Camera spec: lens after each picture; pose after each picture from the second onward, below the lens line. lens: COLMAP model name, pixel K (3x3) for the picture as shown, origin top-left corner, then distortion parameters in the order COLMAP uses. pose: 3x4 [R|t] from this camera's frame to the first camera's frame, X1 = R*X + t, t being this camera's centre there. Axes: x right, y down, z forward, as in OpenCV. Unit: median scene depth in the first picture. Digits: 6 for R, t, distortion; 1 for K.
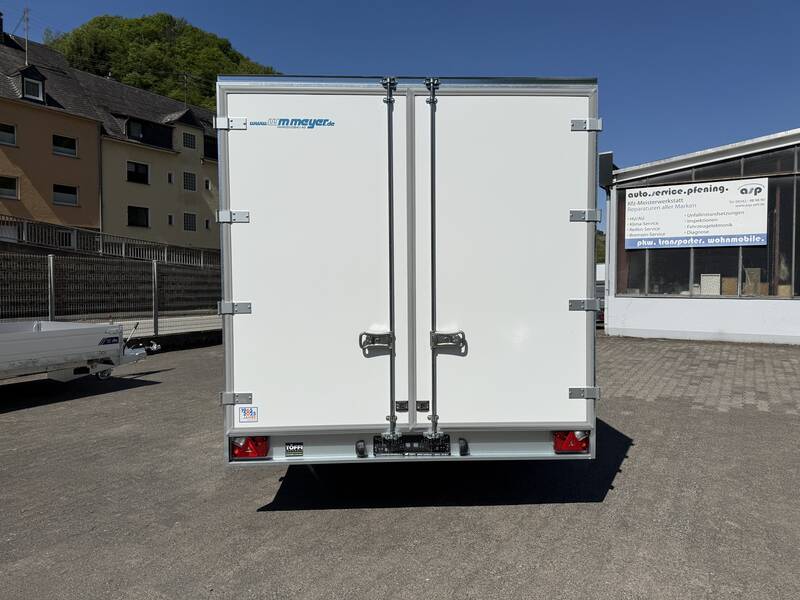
lens RADIAL K [[551.8, 0, 400.0], [0, 551.8, 300.0], [0, 0, 1]] dist [0.094557, -0.090900]
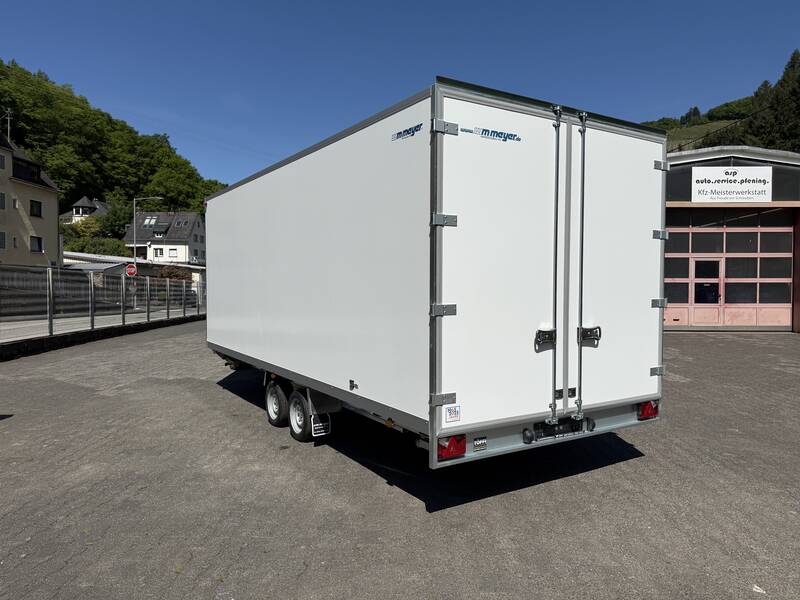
lens RADIAL K [[560.5, 0, 400.0], [0, 560.5, 300.0], [0, 0, 1]] dist [0.083706, -0.080060]
pose [[0.863685, -0.005978, 0.503996, -0.389404], [0.009572, 0.999944, -0.004543, 0.000449], [-0.503941, 0.008748, 0.863694, 0.071933]]
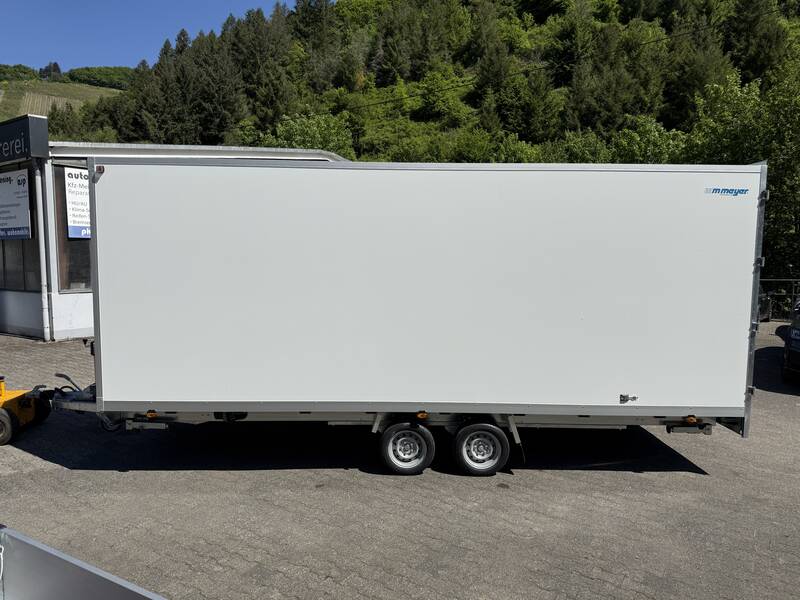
lens RADIAL K [[556.9, 0, 400.0], [0, 556.9, 300.0], [0, 0, 1]] dist [0.024370, -0.001811]
pose [[0.042537, -0.084099, 0.995549, -0.771800], [0.034001, 0.995996, 0.082684, -0.087509], [-0.998516, 0.030333, 0.045226, 0.803927]]
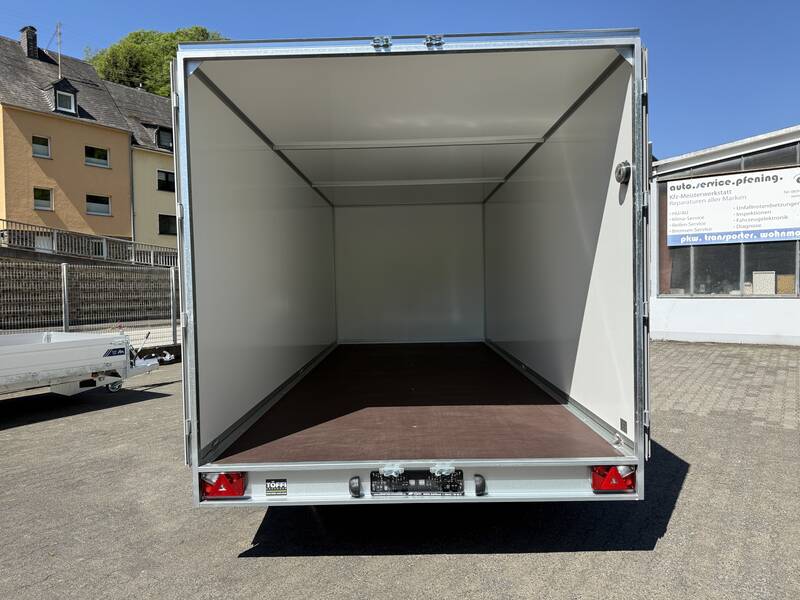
lens RADIAL K [[558.4, 0, 400.0], [0, 558.4, 300.0], [0, 0, 1]] dist [0.028179, -0.002746]
pose [[0.998149, -0.014283, -0.059116, 0.022675], [0.013882, 0.999878, -0.007185, -0.002117], [0.059211, 0.006351, 0.998225, 0.076101]]
